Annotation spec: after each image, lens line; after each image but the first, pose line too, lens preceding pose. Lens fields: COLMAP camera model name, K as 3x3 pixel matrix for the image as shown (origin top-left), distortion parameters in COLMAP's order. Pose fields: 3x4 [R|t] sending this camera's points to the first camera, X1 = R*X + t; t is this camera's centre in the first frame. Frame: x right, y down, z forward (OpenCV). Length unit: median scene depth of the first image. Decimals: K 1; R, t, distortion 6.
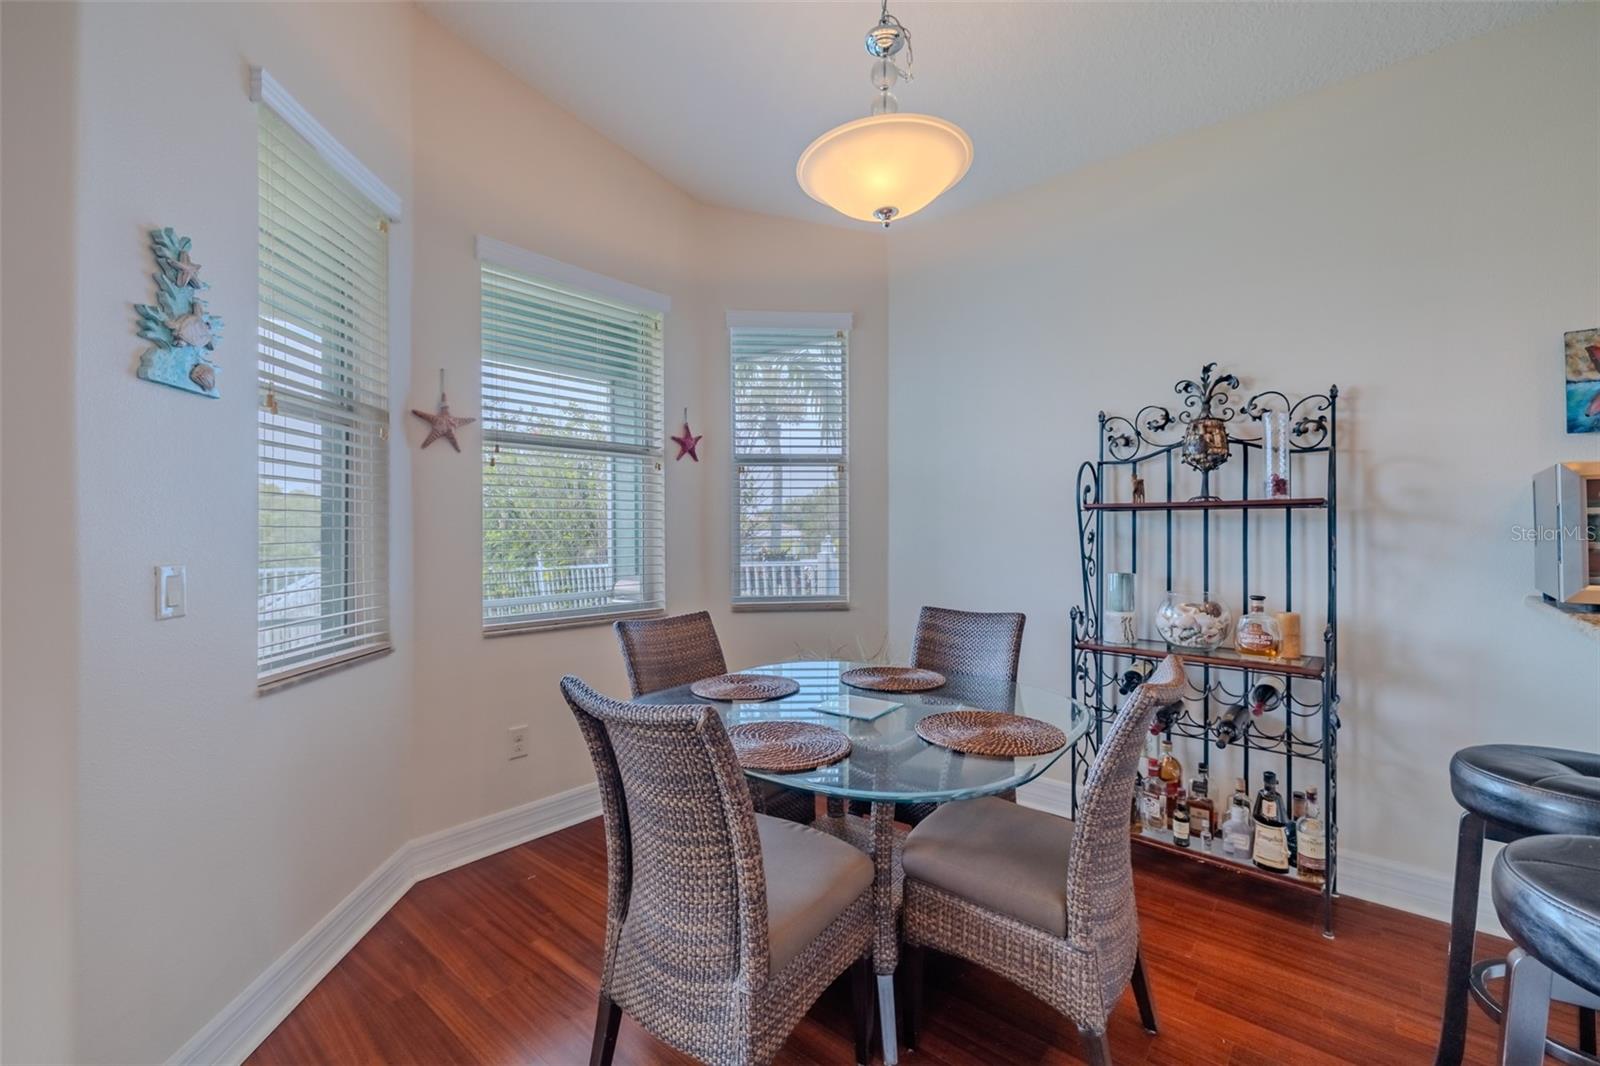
lens RADIAL K [[672.9, 0, 796.7], [0, 672.9, 522.0], [0, 0, 1]] dist [-0.000757, -0.000196]
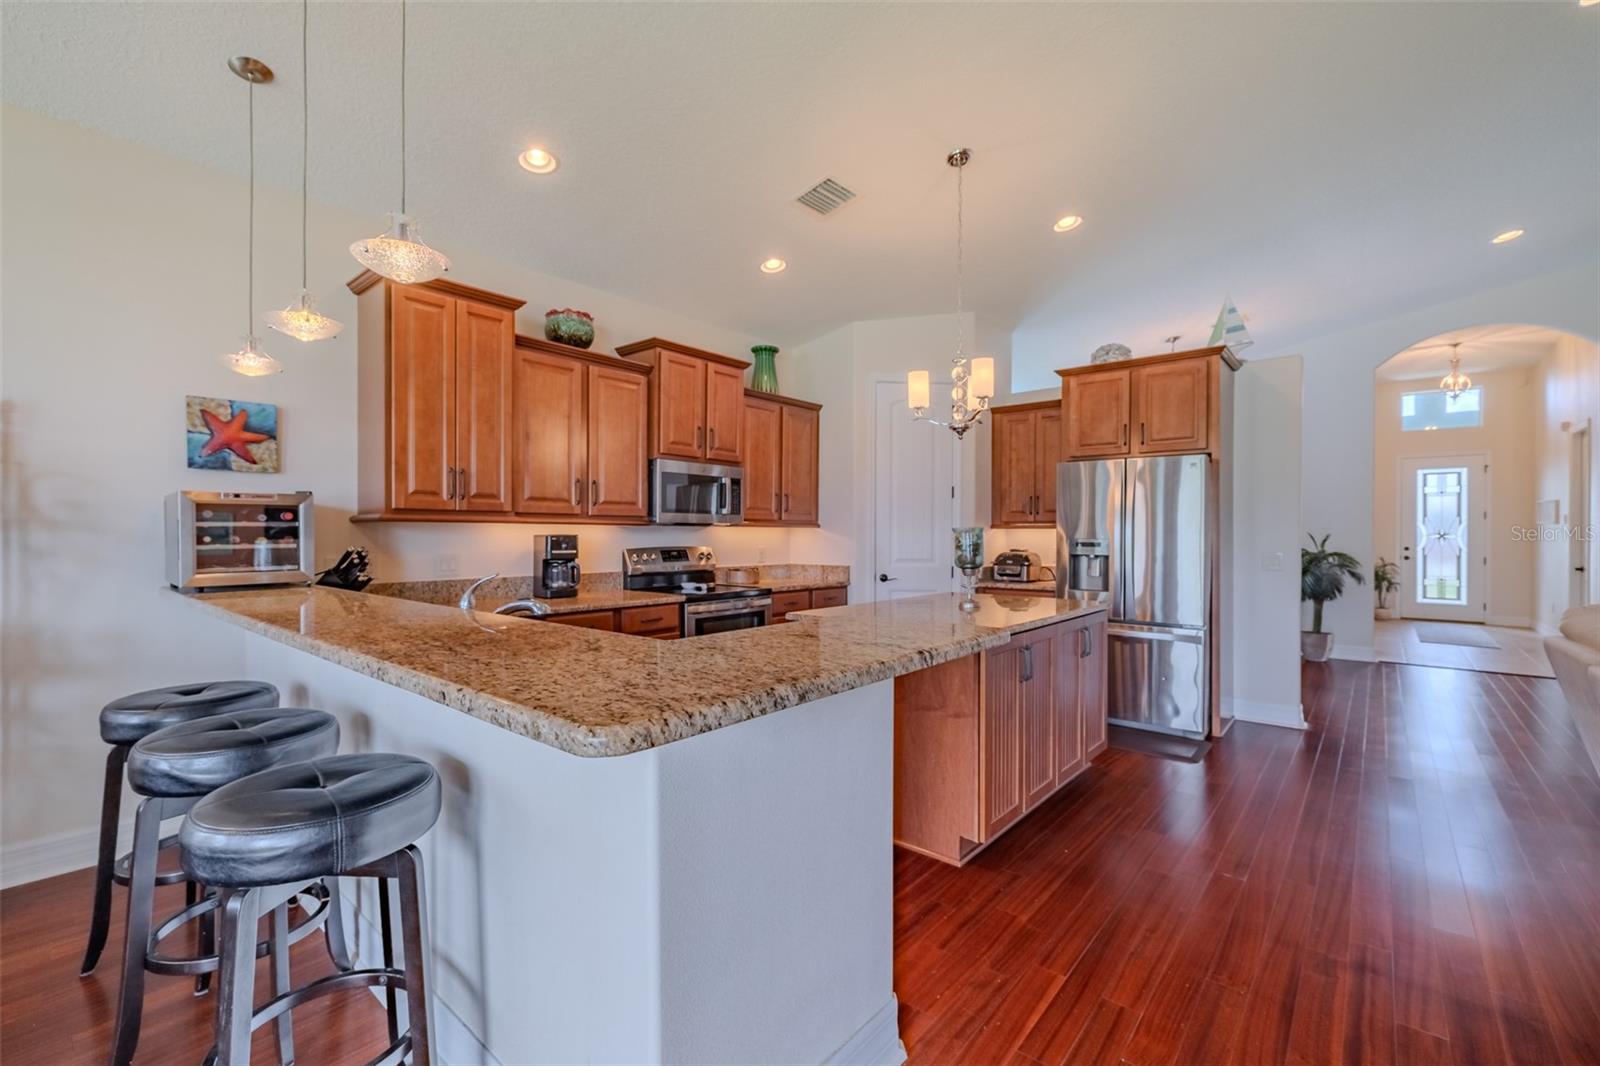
lens RADIAL K [[694.5, 0, 794.1], [0, 694.5, 535.8], [0, 0, 1]] dist [-0.001030, 0.000320]
pose [[0.011850, 0.004235, 0.999921, -0.225924], [-0.010391, 0.999938, -0.004112, 0.000651], [-0.999876, -0.010341, 0.011894, -0.225871]]
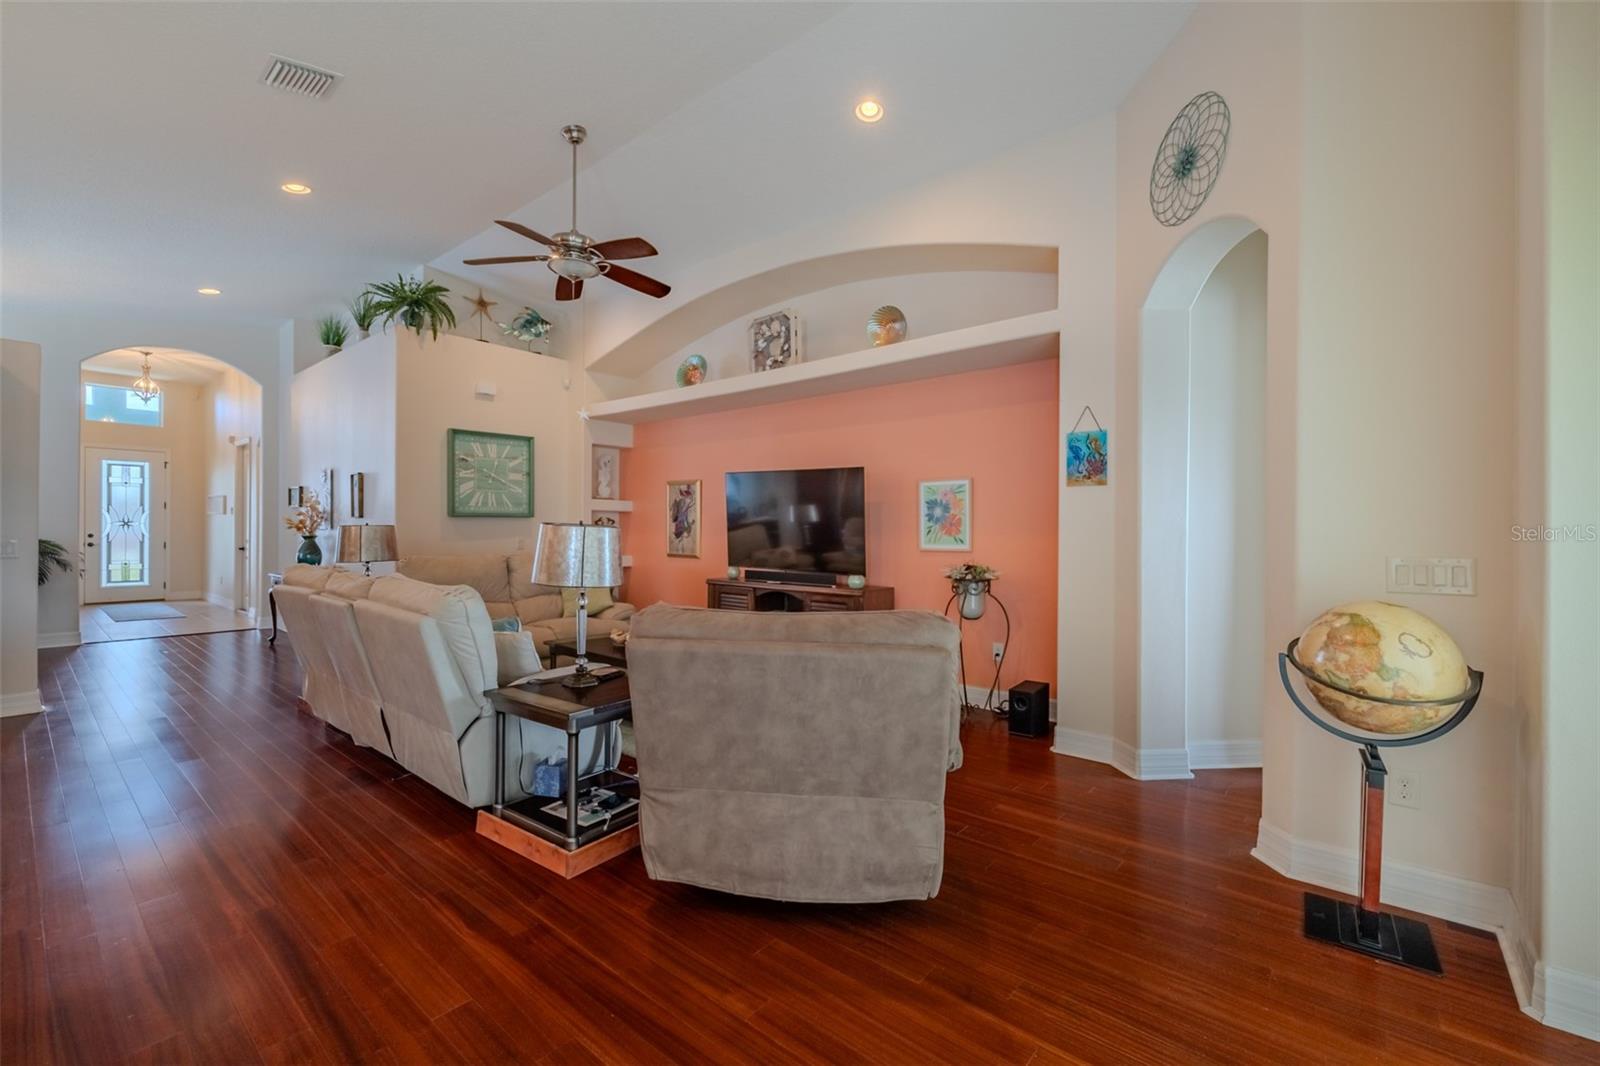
lens RADIAL K [[672.9, 0, 800.9], [0, 672.9, 527.6], [0, 0, 1]] dist [-0.000757, -0.000196]
pose [[-0.999938, 0.001666, 0.011003, -0.445509], [0.001594, 0.999977, -0.006569, 0.007630], [-0.011014, -0.006551, -0.999918, 0.264303]]
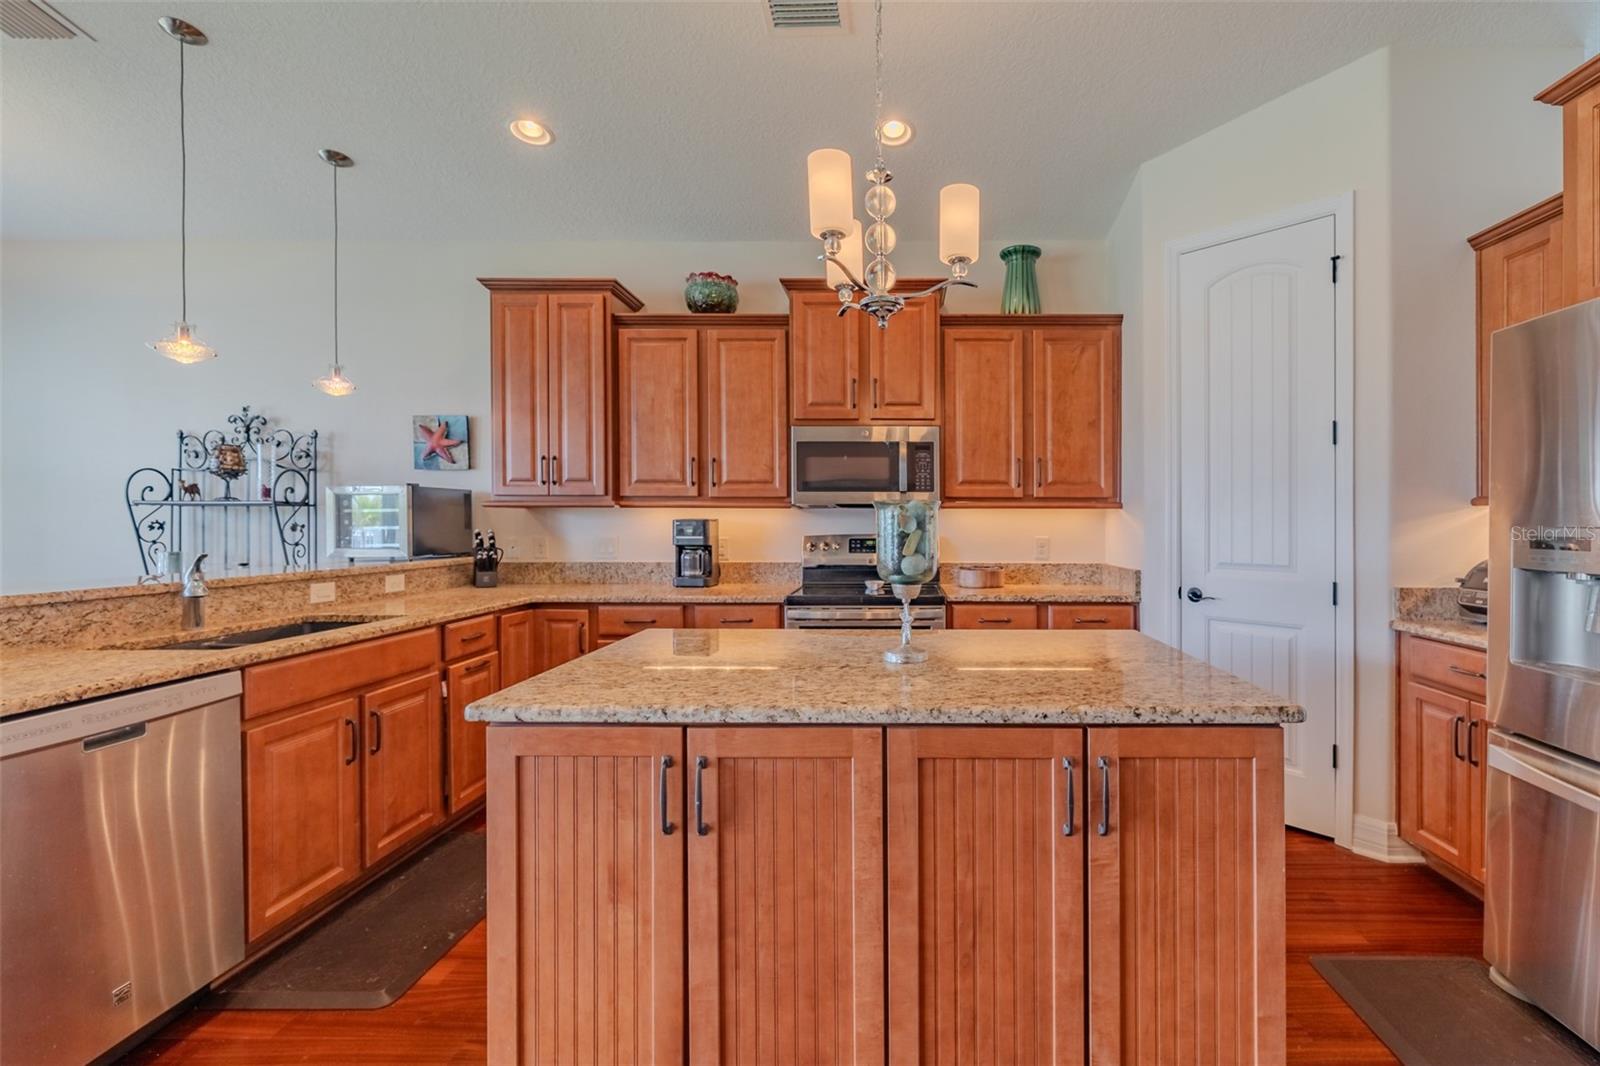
lens RADIAL K [[694.5, 0, 885.2], [0, 694.5, 539.1], [0, 0, 1]] dist [-0.001030, 0.000320]
pose [[0.769401, -0.006332, 0.638735, 0.780858], [-0.012349, 0.999617, 0.024785, -0.001781], [-0.638647, -0.026958, 0.769028, -1.128722]]
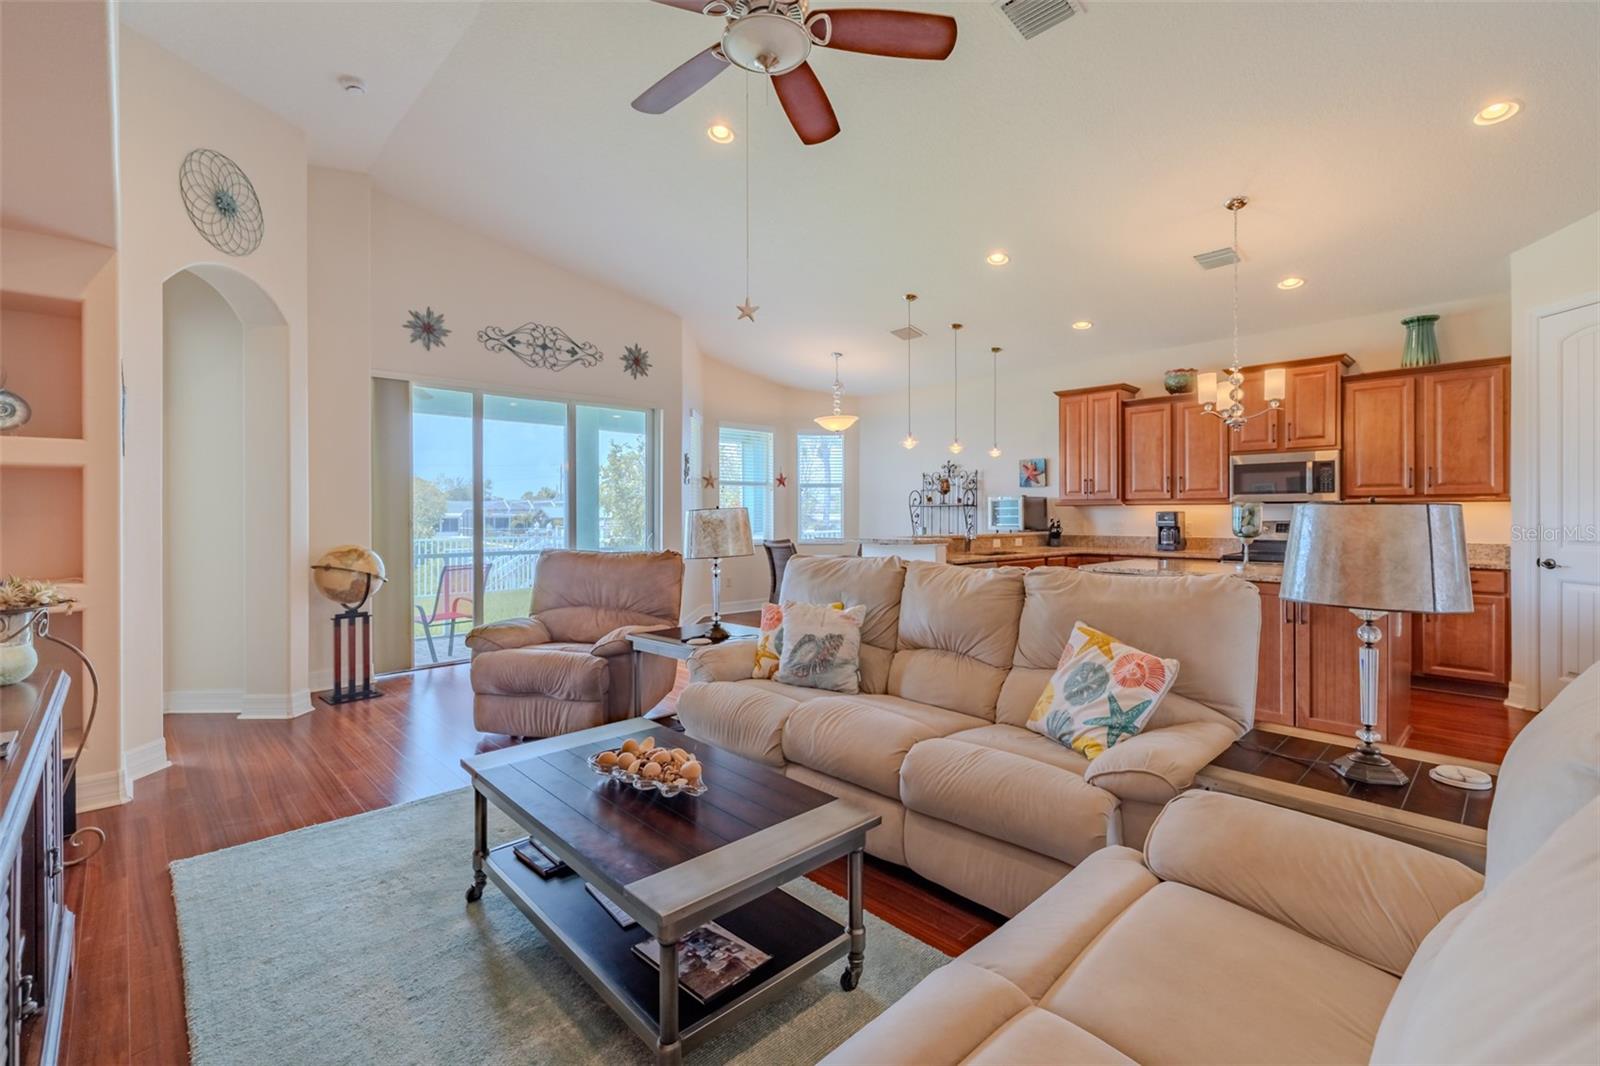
lens RADIAL K [[694.5, 0, 816.1], [0, 694.5, 510.9], [0, 0, 1]] dist [-0.001030, 0.000320]
pose [[0.995496, 0.004788, -0.094687, 0.332710], [-0.004449, 0.999983, 0.003792, -0.008673], [0.094704, -0.003354, 0.995500, -2.481261]]
